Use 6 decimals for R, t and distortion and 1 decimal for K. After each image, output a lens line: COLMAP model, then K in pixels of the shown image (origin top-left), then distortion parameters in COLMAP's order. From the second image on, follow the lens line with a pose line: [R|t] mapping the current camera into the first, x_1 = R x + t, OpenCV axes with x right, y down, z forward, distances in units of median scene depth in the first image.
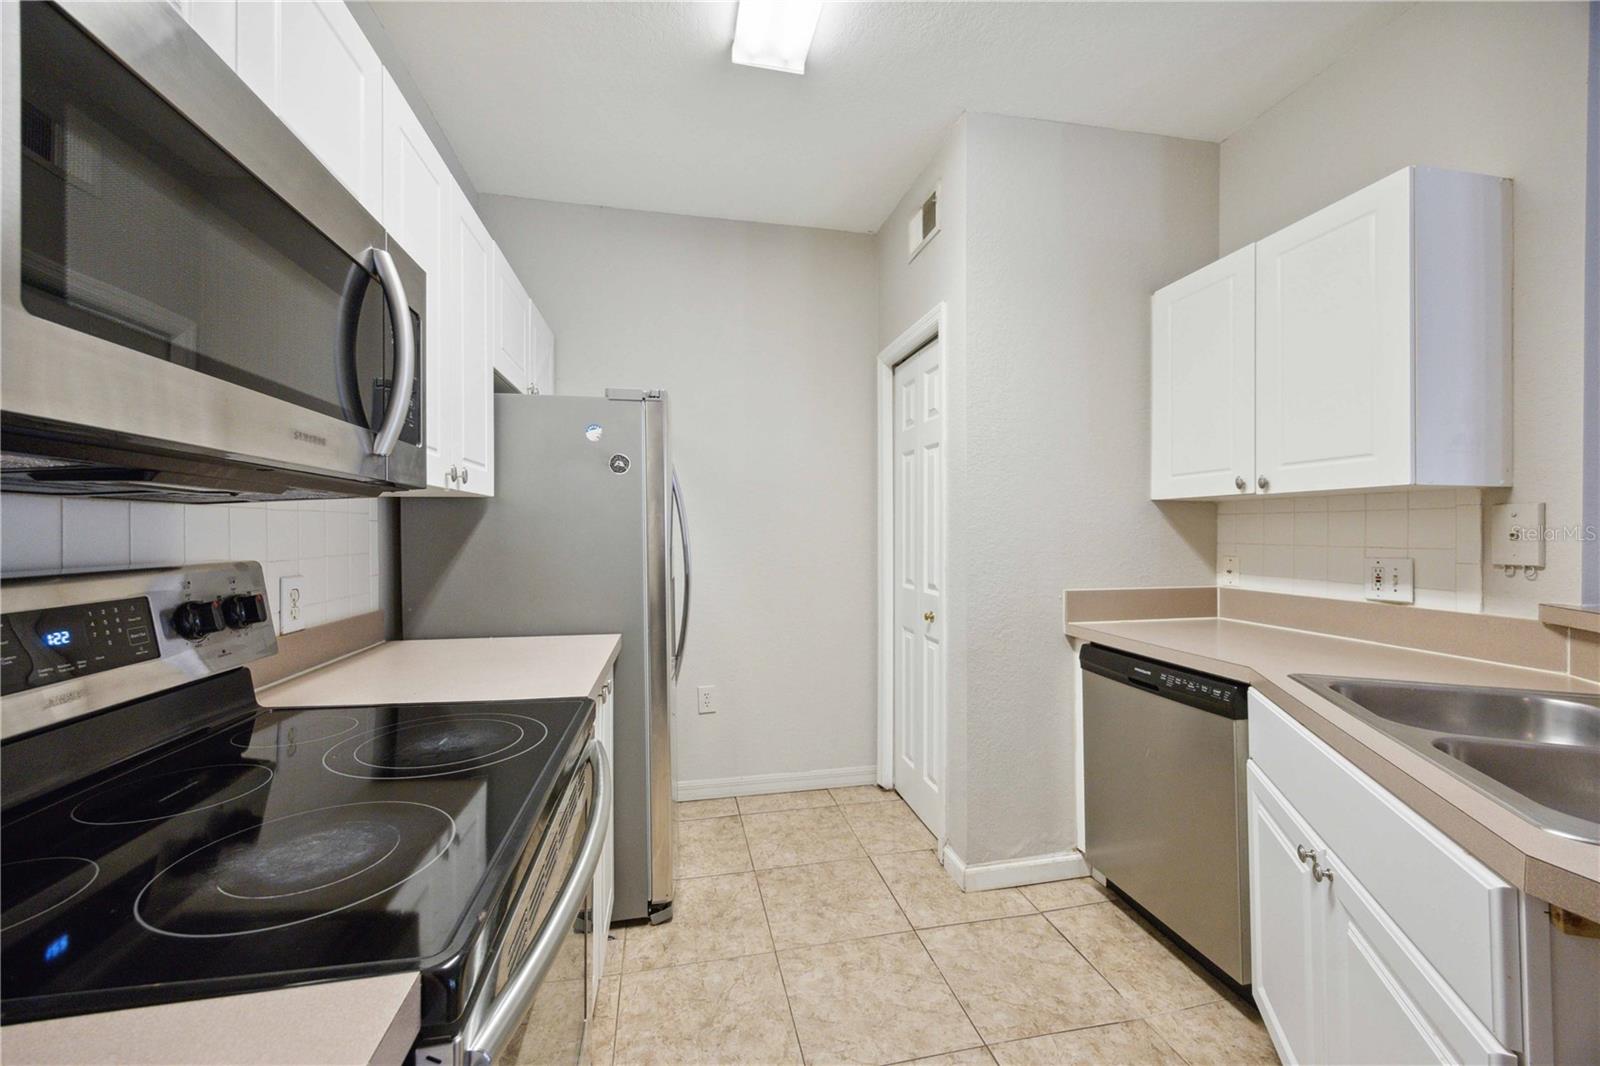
lens RADIAL K [[615.5, 0, 796.6], [0, 615.5, 530.2], [0, 0, 1]] dist [-0.000047, -0.000208]
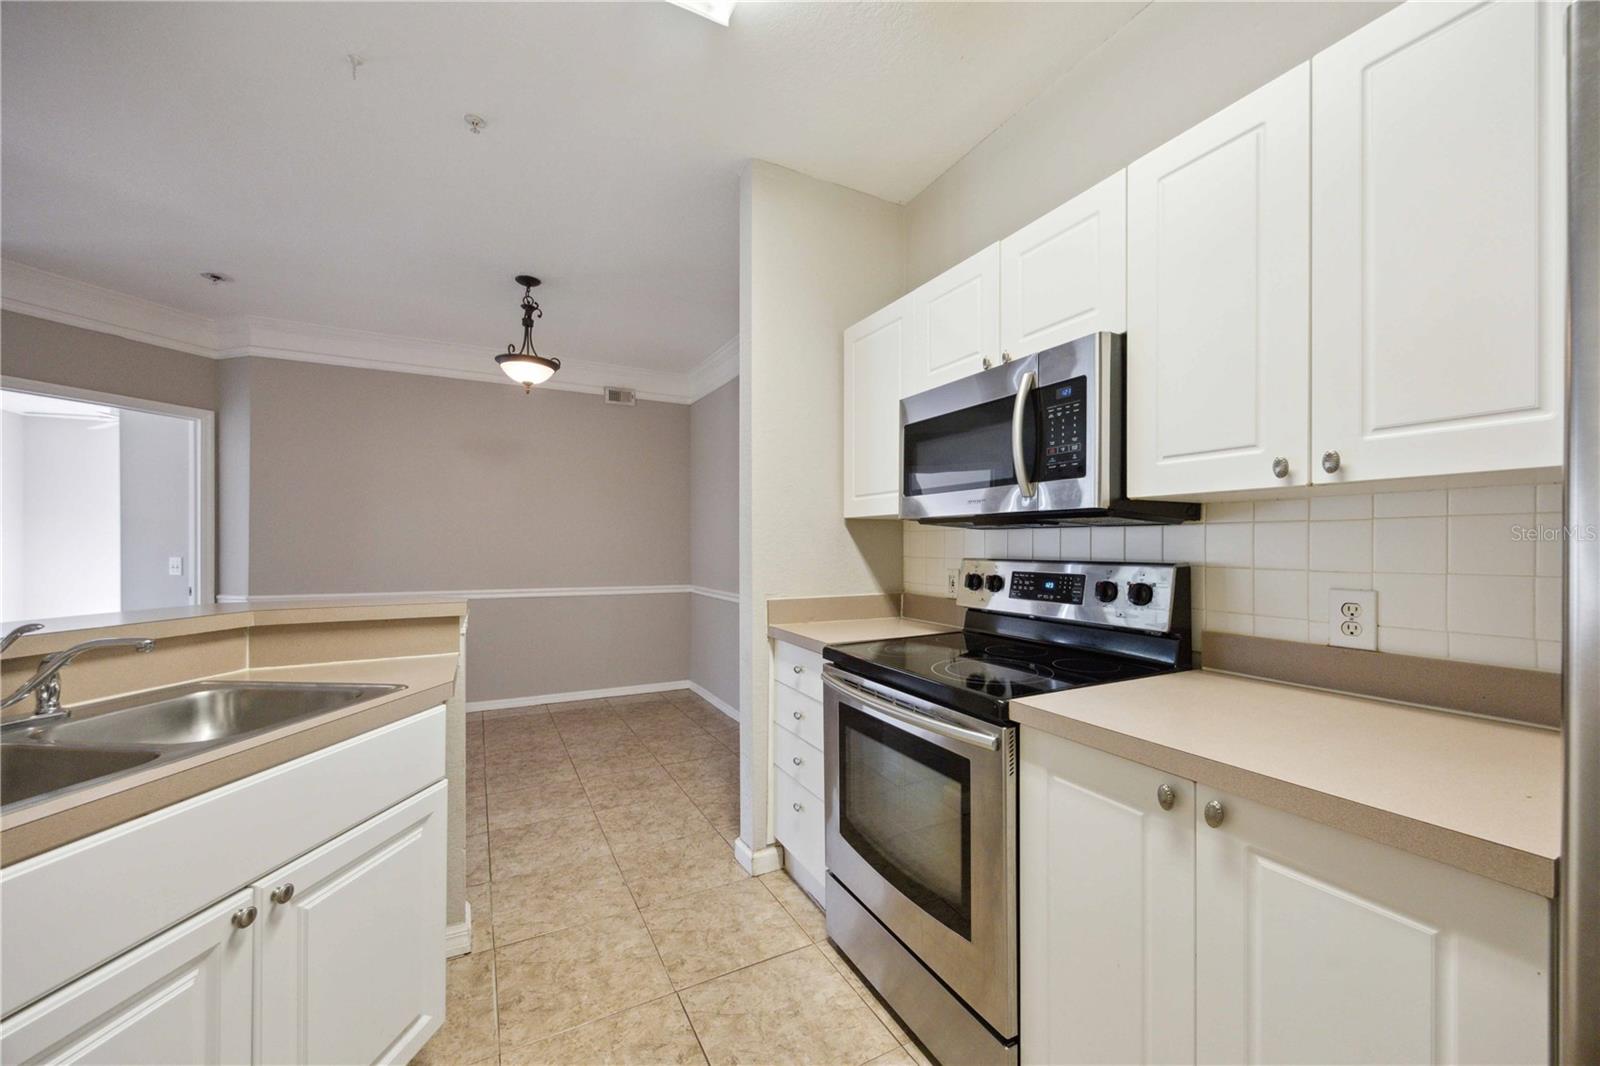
lens RADIAL K [[612.4, 0, 803.0], [0, 612.4, 546.0], [0, 0, 1]] dist [-0.000033, 0.000011]
pose [[-0.960794, 0.003321, -0.277245, 0.178237], [0.002897, 0.999994, 0.001941, 0.002734], [0.277249, 0.001062, -0.960797, 1.185654]]
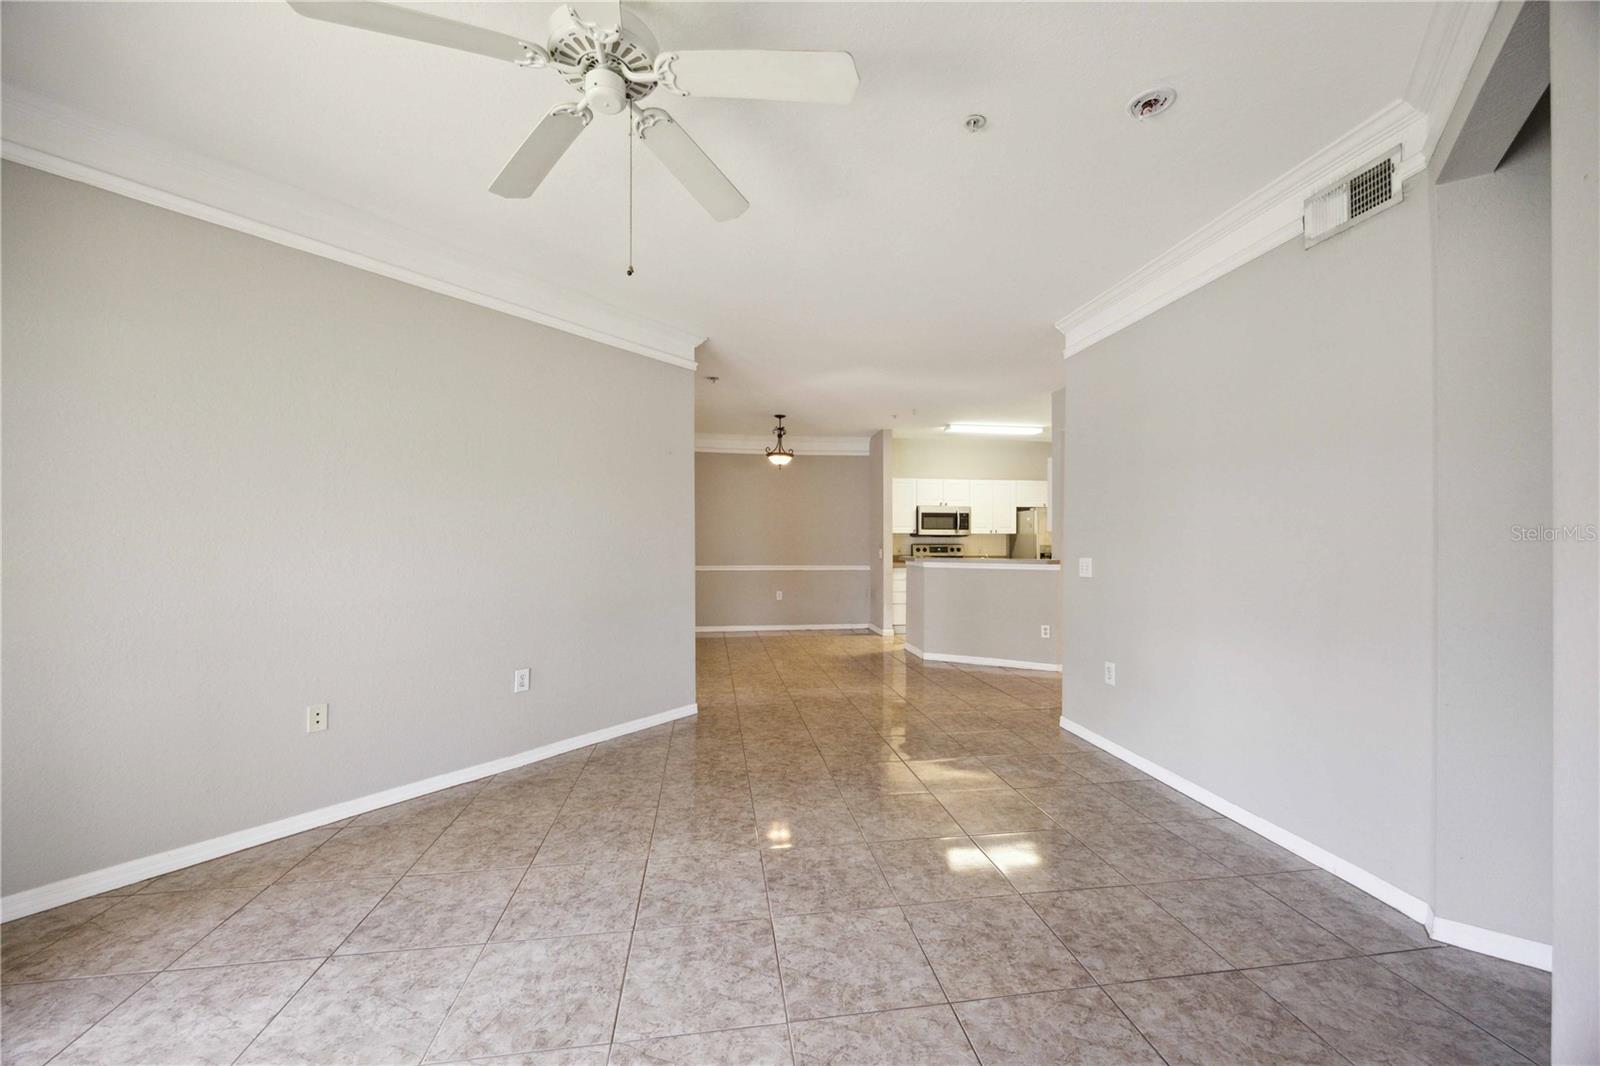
lens RADIAL K [[609.7, 0, 800.9], [0, 609.7, 537.1], [0, 0, 1]] dist [-0.000739, -0.000095]
pose [[-0.058877, -0.000424, -0.998265, 4.152965], [-0.001647, 0.999999, -0.000327, -0.021964], [0.998264, 0.001625, -0.058878, -0.385092]]
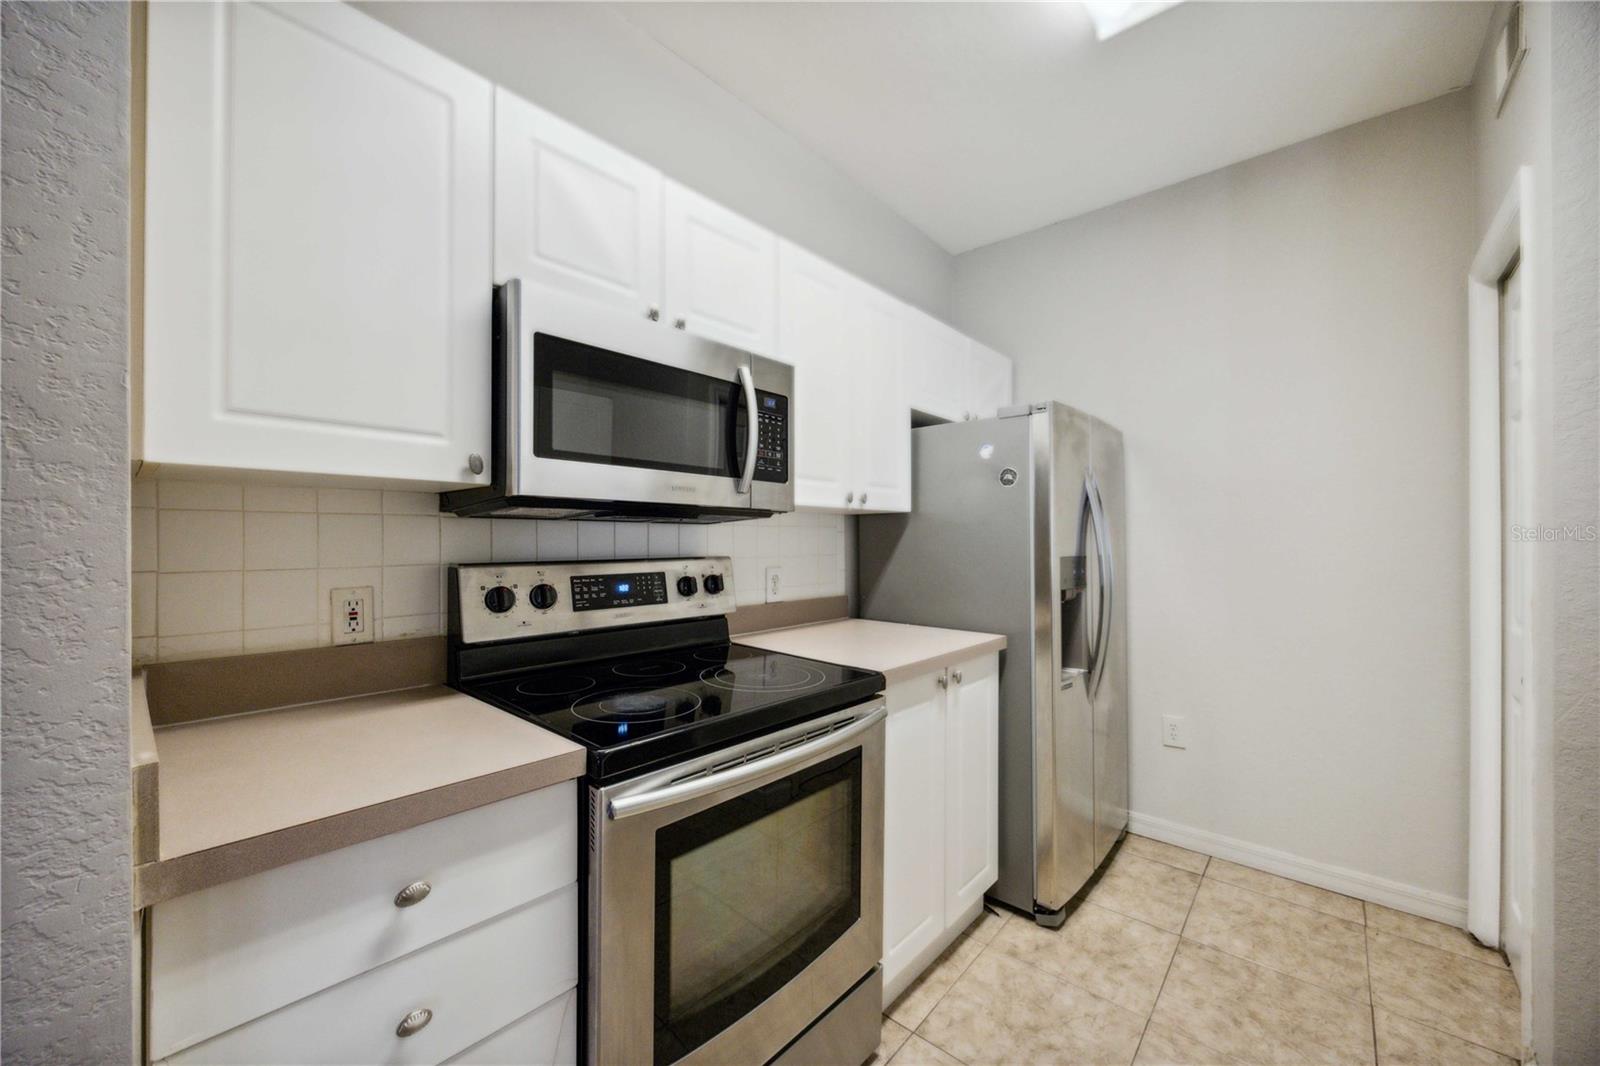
lens RADIAL K [[609.7, 0, 800.9], [0, 609.7, 537.1], [0, 0, 1]] dist [-0.000739, -0.000095]
pose [[0.599270, 0.001920, -0.800545, 0.346155], [-0.002684, 0.999996, 0.000389, -0.002963], [0.800542, 0.001916, 0.599273, 0.076558]]
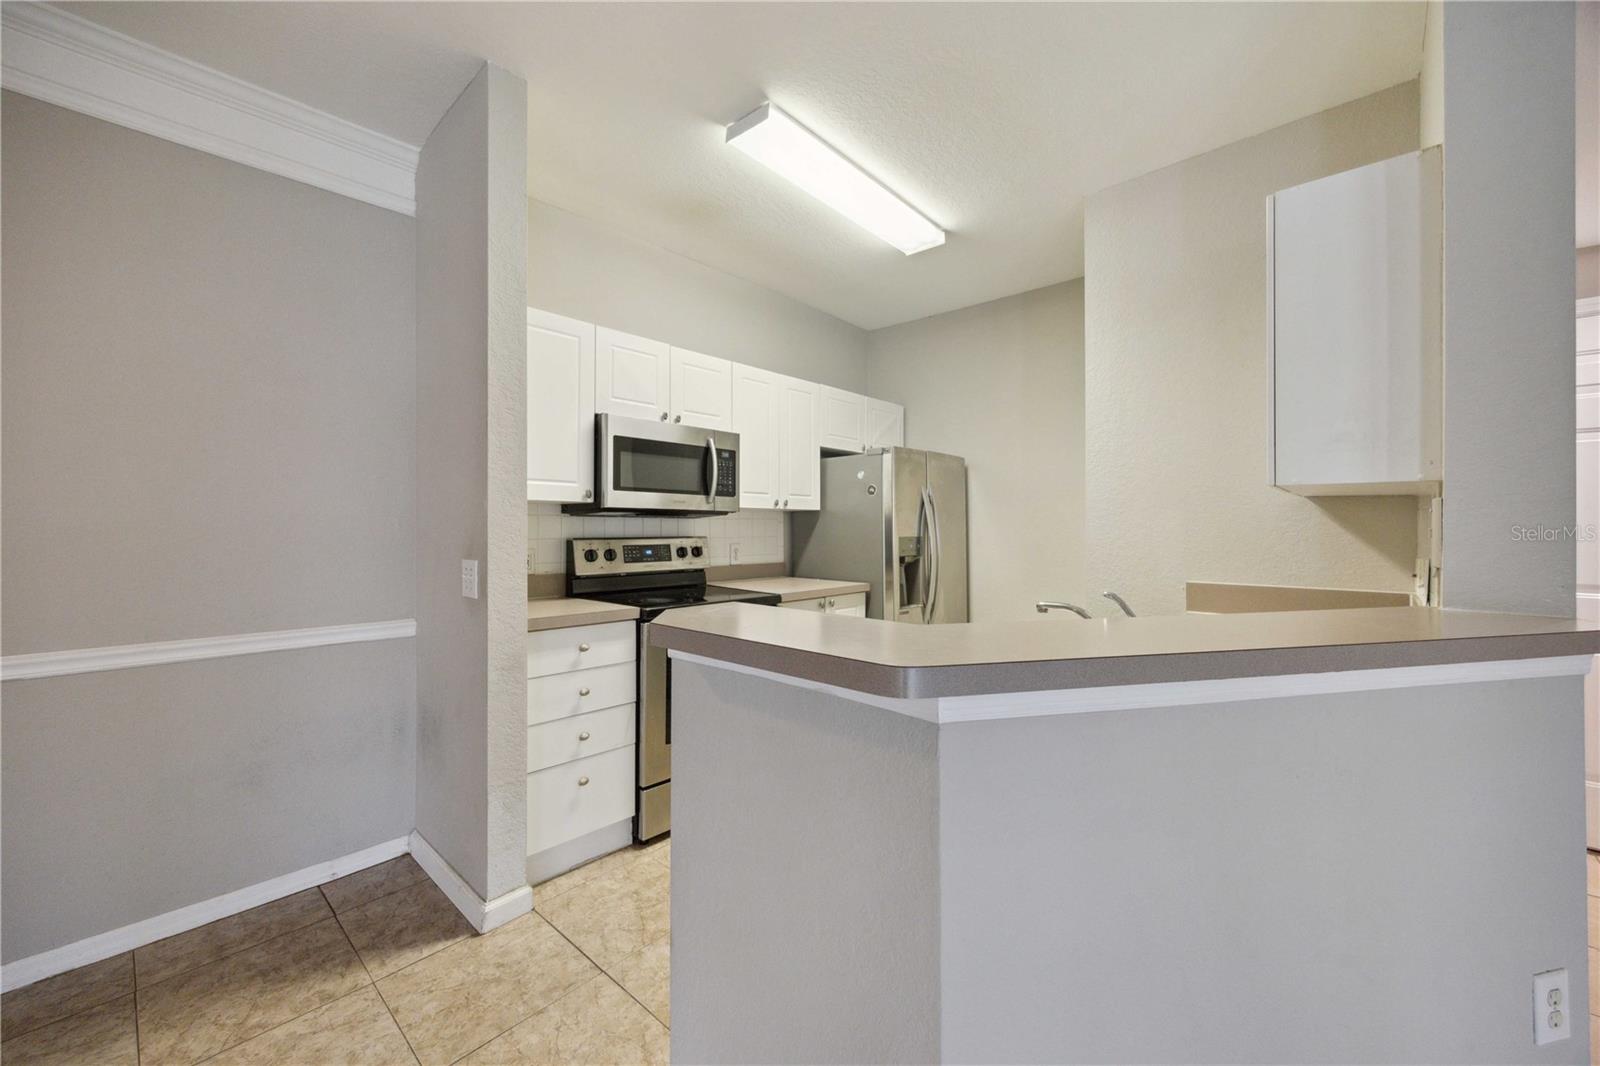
lens RADIAL K [[618.3, 0, 798.6], [0, 618.3, 520.4], [0, 0, 1]] dist [-0.001611, -0.000169]
pose [[0.589183, -0.006632, -0.807973, 1.062837], [-0.001467, 0.999956, -0.009278, -0.001041], [0.807998, 0.006652, 0.589147, -0.250123]]
